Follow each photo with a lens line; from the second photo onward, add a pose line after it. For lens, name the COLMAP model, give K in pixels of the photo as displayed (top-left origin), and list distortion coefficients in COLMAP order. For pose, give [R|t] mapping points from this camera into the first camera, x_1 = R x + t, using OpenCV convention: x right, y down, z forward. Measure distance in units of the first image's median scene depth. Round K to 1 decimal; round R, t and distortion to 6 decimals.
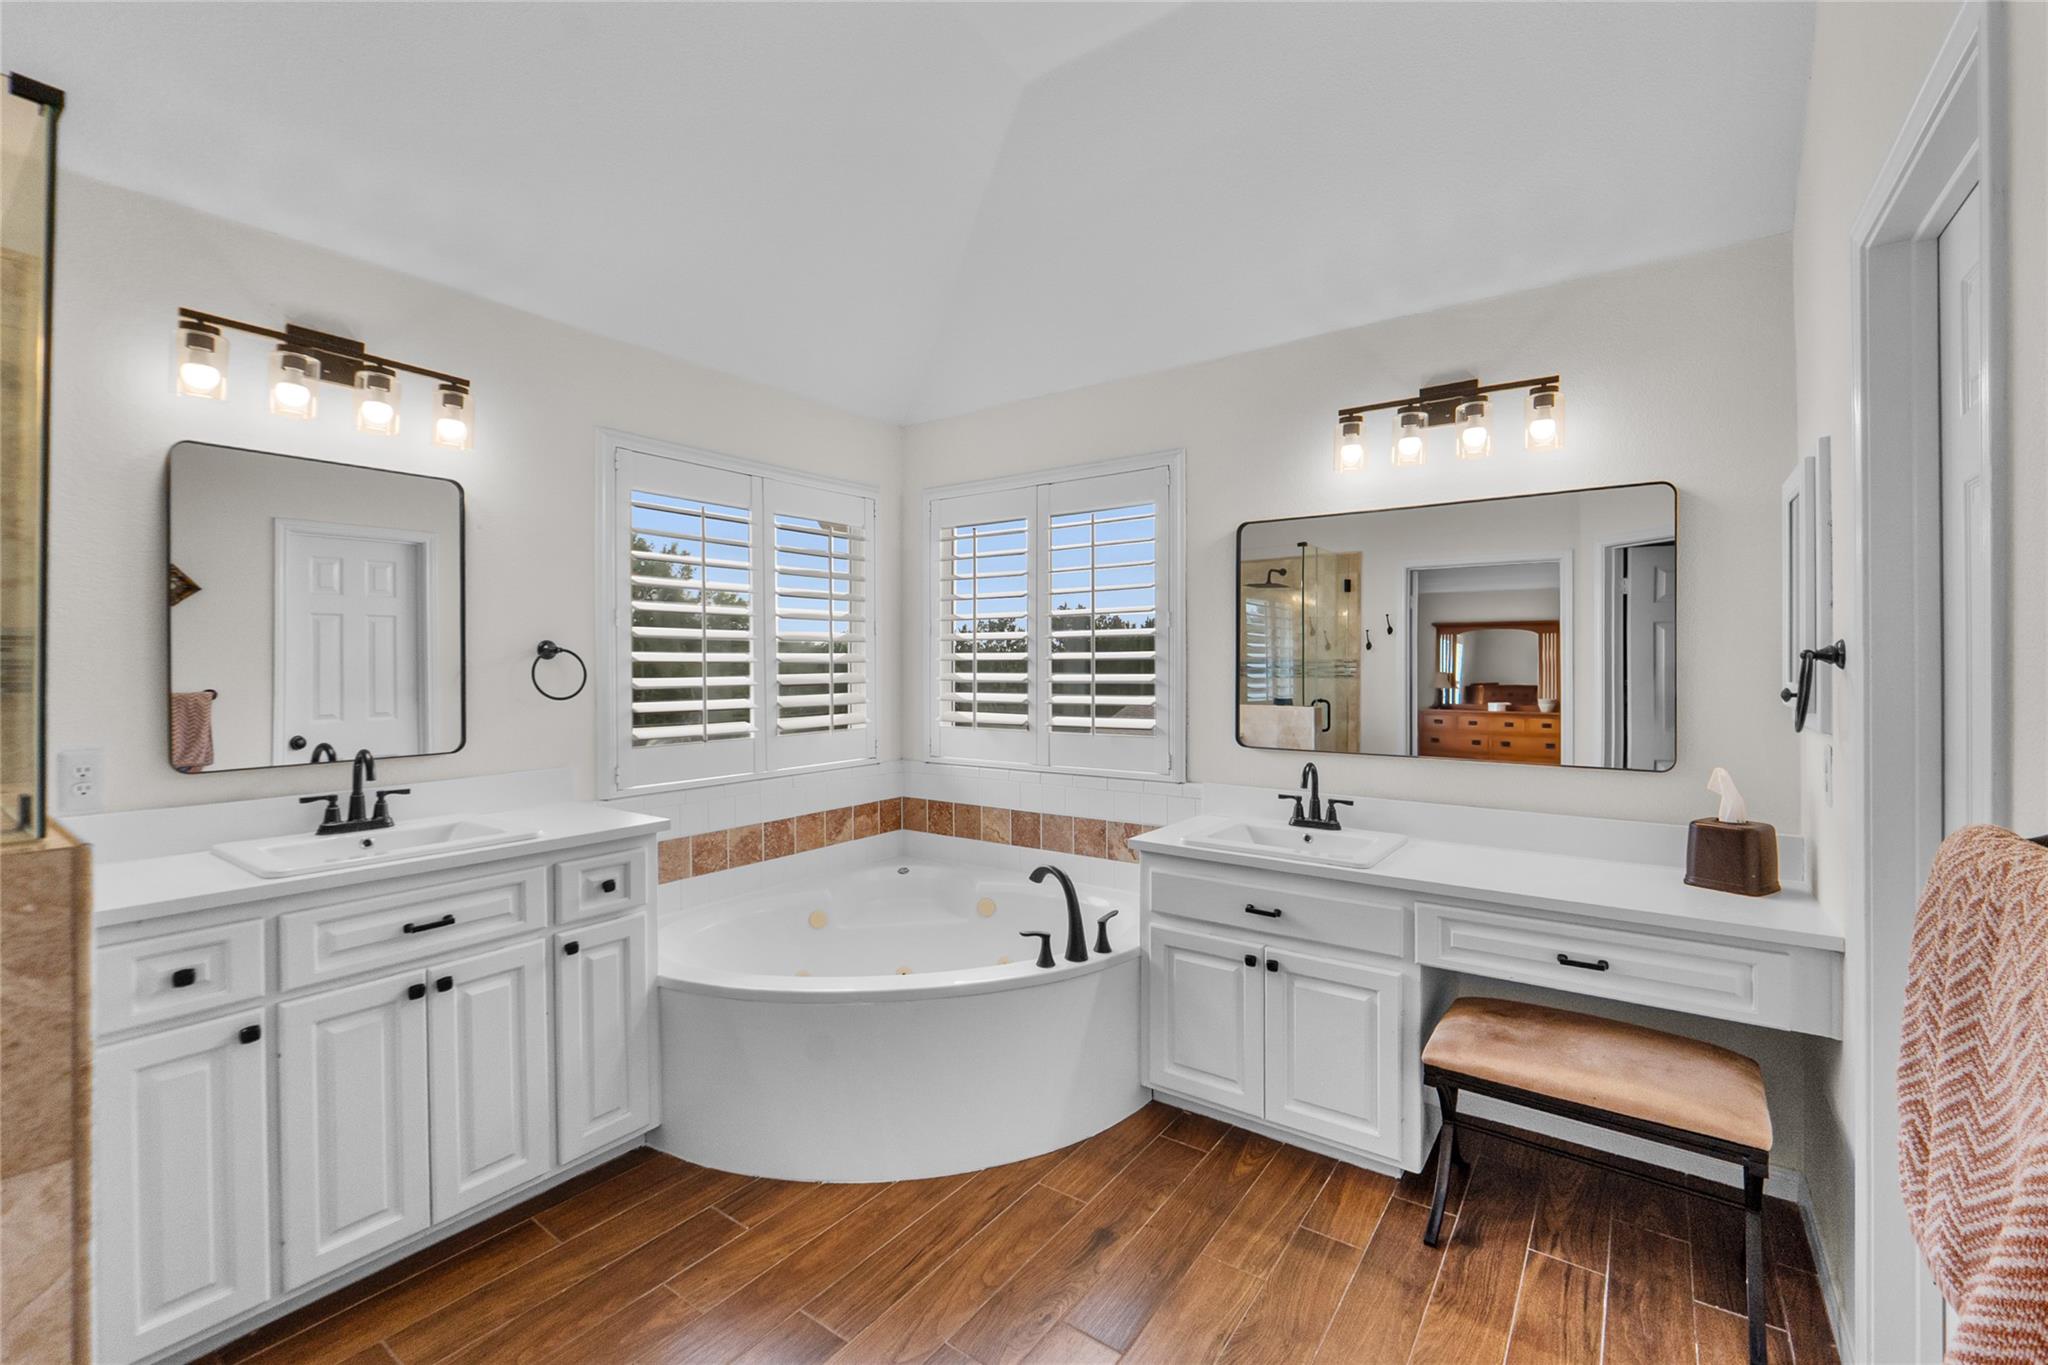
lens RADIAL K [[859.9, 0, 1024.7], [0, 859.9, 664.5], [0, 0, 1]] dist [-0.007139, -0.000128]
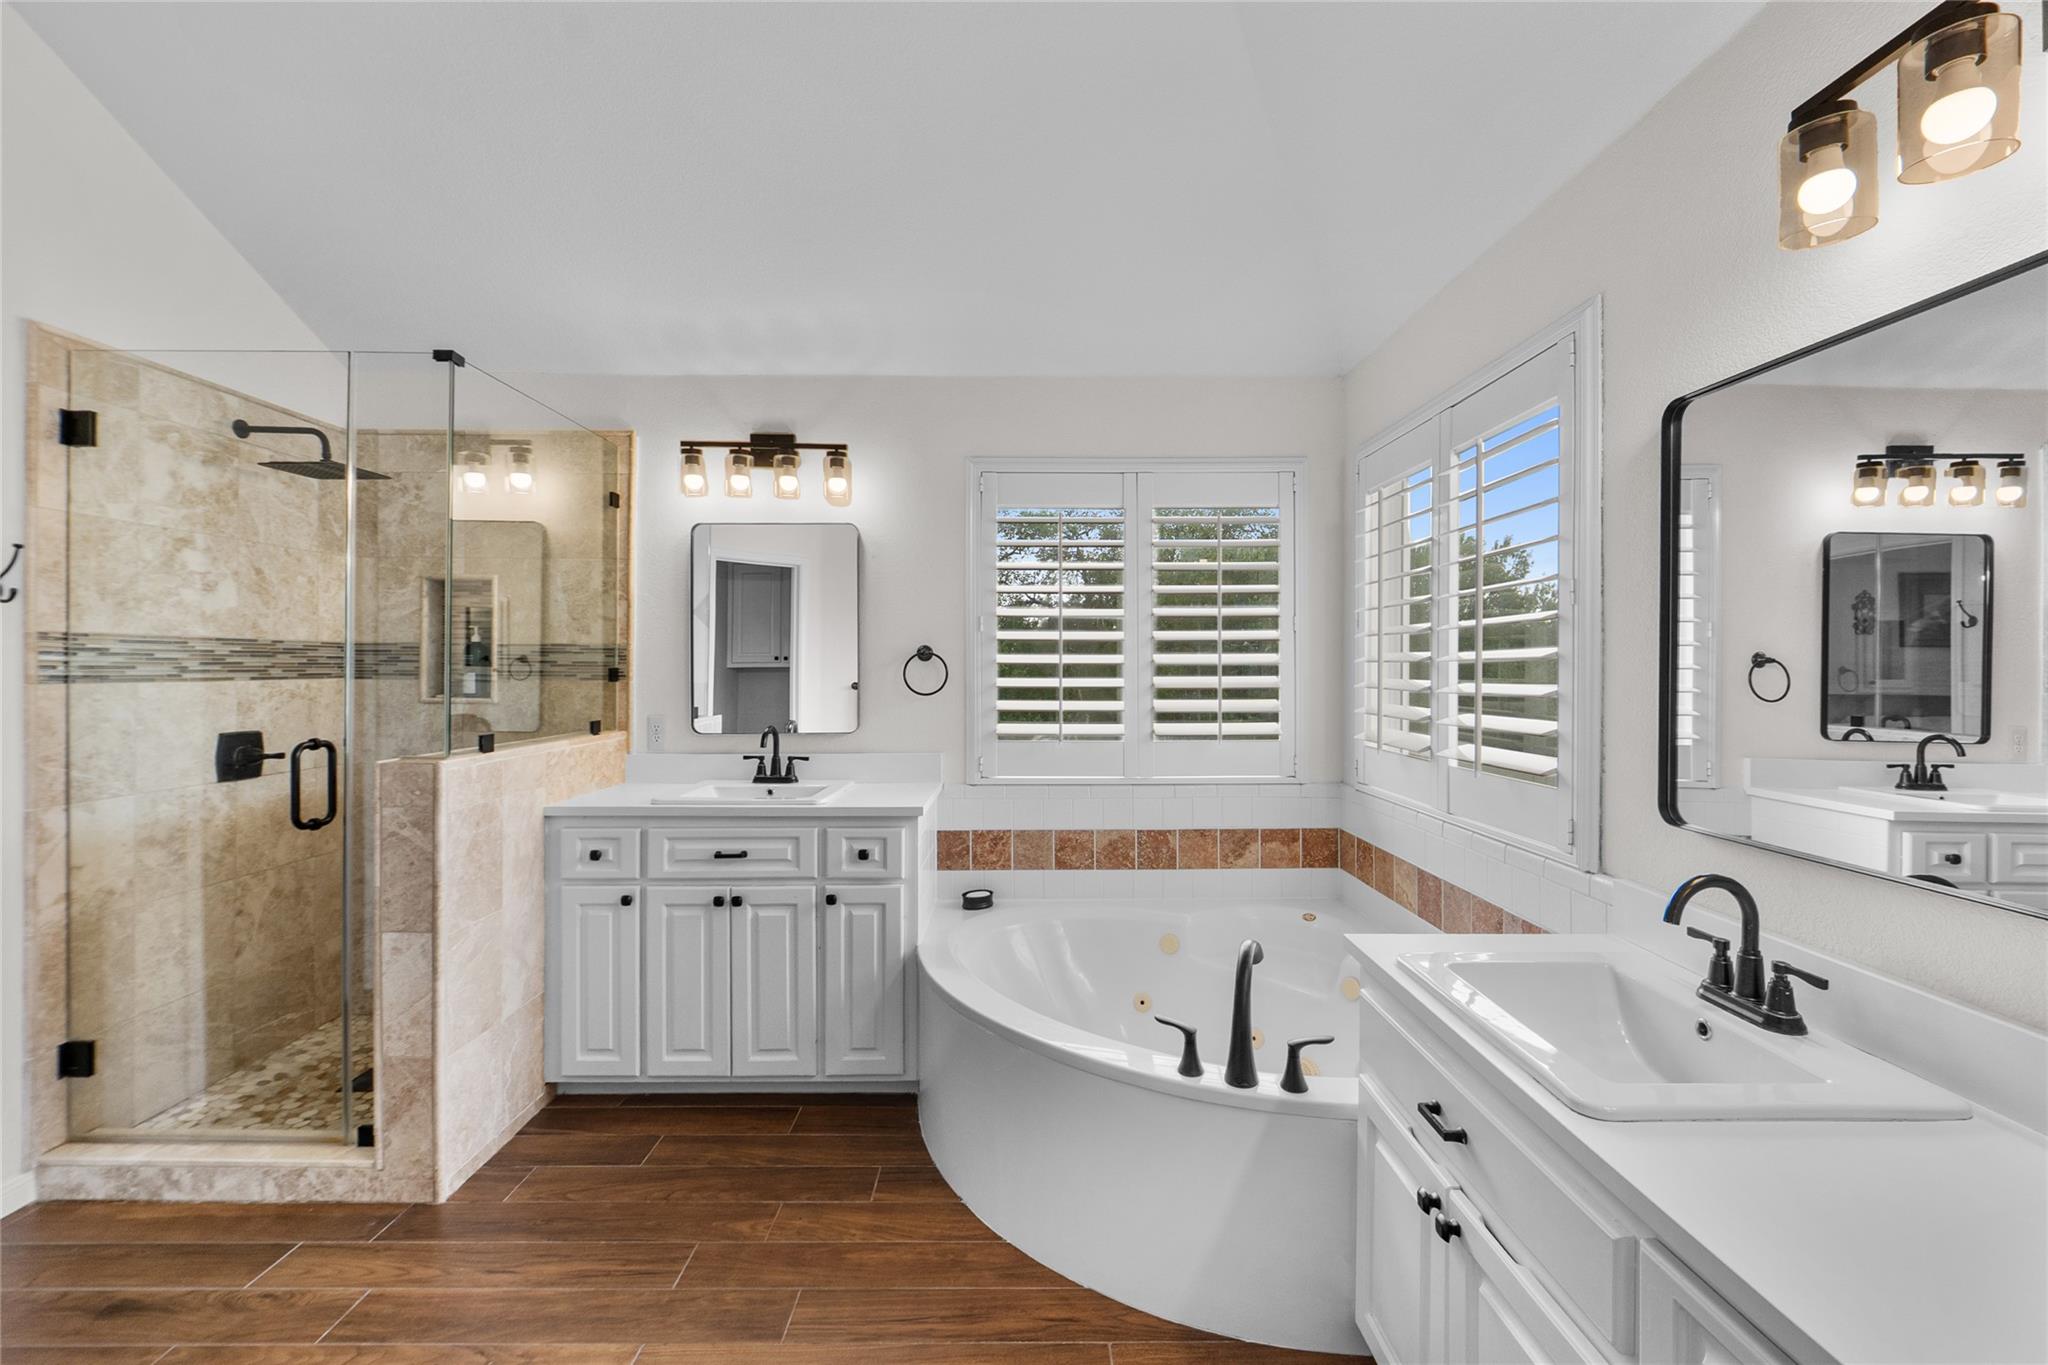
lens RADIAL K [[849.8, 0, 1036.1], [0, 849.8, 664.8], [0, 0, 1]] dist [-0.016353, 0.003471]
pose [[0.599319, 0.003134, -0.800504, 0.565710], [-0.004798, 0.999988, 0.000323, -0.002274], [0.800496, 0.003647, 0.599328, 0.483204]]
